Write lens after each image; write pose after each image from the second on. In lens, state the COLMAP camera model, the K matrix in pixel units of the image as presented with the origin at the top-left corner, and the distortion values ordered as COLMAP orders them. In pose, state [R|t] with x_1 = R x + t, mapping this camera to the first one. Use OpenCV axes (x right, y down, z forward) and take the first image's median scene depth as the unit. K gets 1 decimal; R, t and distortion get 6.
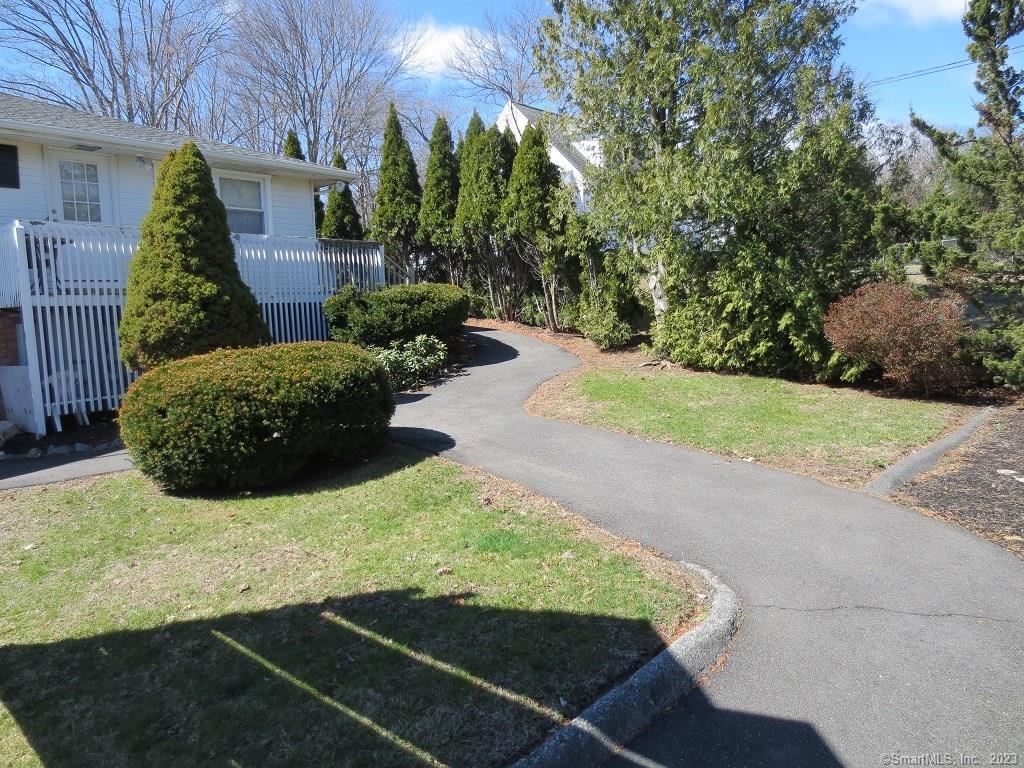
lens RADIAL K [[723.1, 0, 515.3], [0, 723.1, 381.9], [0, 0, 1]] dist [-0.031189, 0.007889]
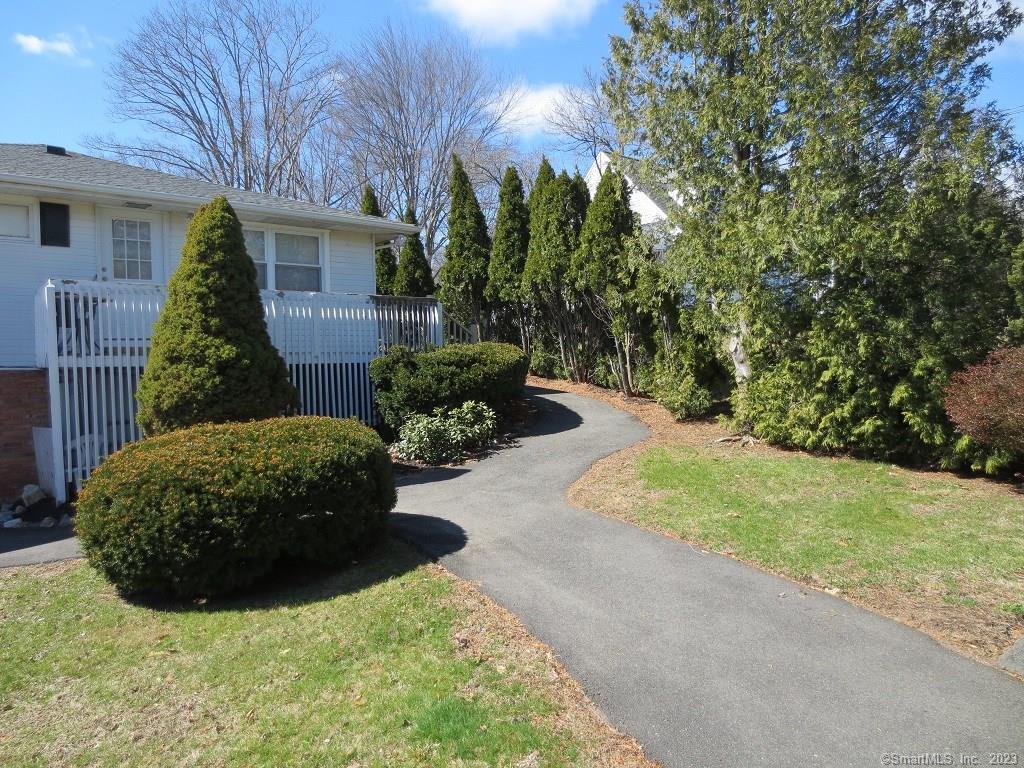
lens RADIAL K [[727.0, 0, 511.7], [0, 727.0, 378.5], [0, 0, 1]] dist [-0.027450, 0.006223]
pose [[0.988944, 0.011450, -0.147844, 0.057943], [-0.022549, 0.997032, -0.073616, -0.027699], [0.146562, 0.076136, 0.986267, 0.111215]]
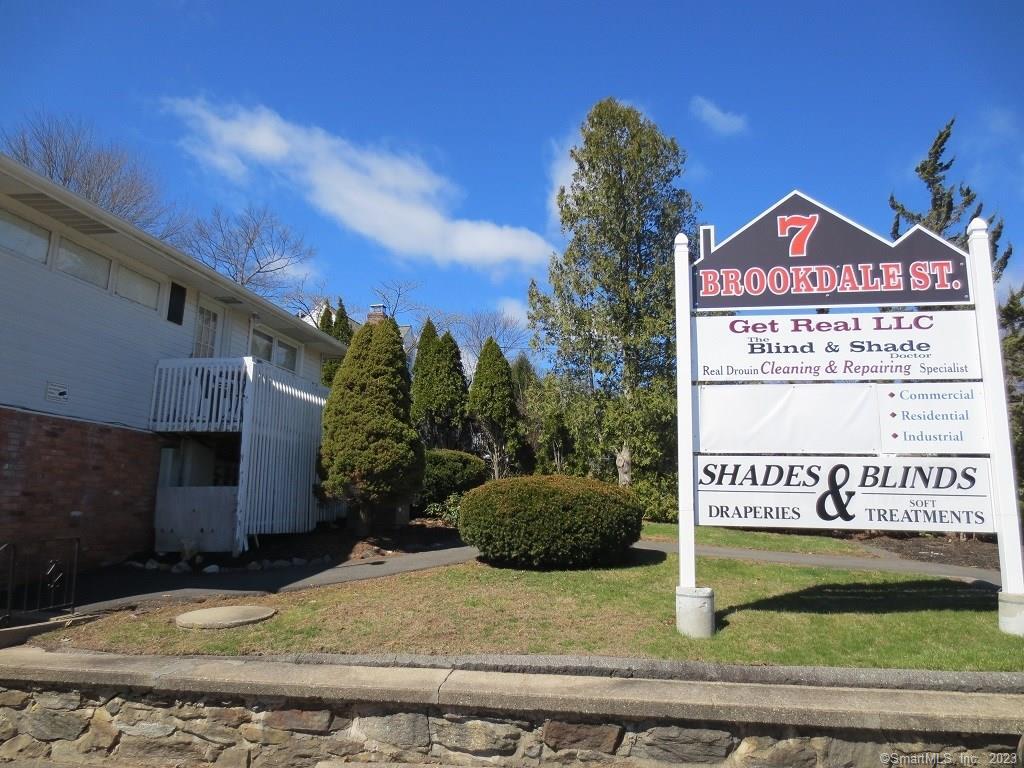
lens RADIAL K [[718.8, 0, 512.0], [0, 718.8, 384.0], [0, 0, 1]] dist [-0.030548, 0.002652]
pose [[0.859558, 0.136940, 0.492350, -0.749846], [0.004640, 0.961298, -0.275471, 0.111236], [-0.511018, 0.239067, 0.825656, -0.126948]]
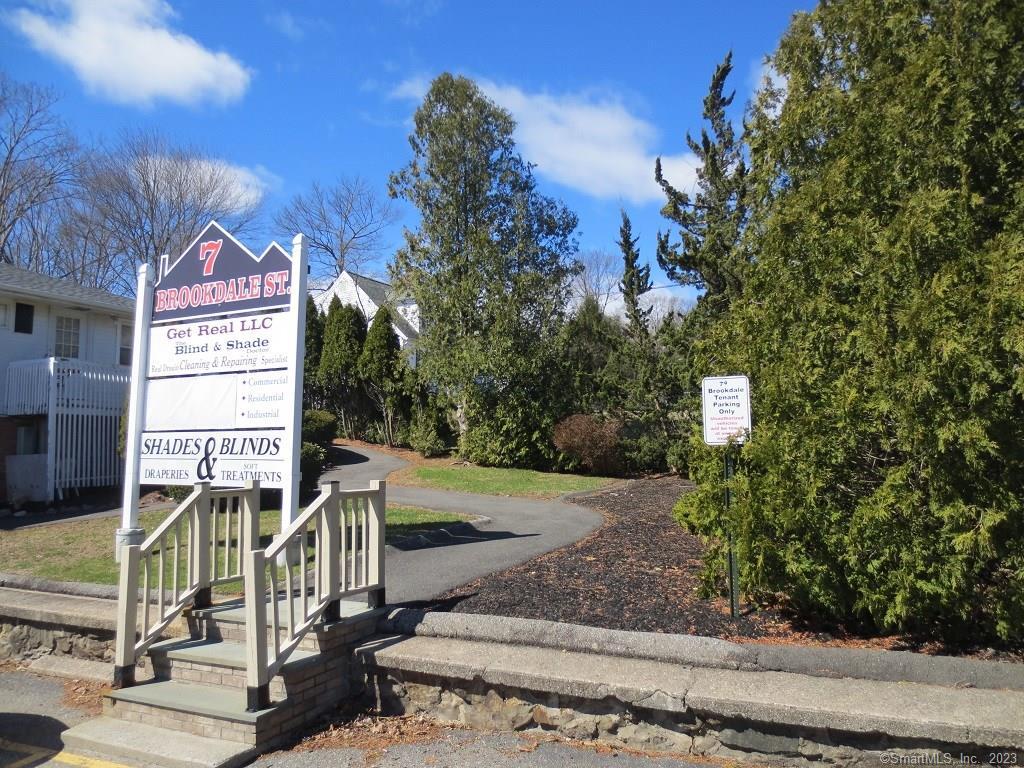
lens RADIAL K [[723.1, 0, 515.3], [0, 723.1, 381.9], [0, 0, 1]] dist [-0.031189, 0.007889]
pose [[0.963163, 0.041803, 0.265649, -0.124604], [0.010376, 0.981331, -0.192046, 0.108421], [-0.268718, 0.187728, 0.944748, -0.591697]]
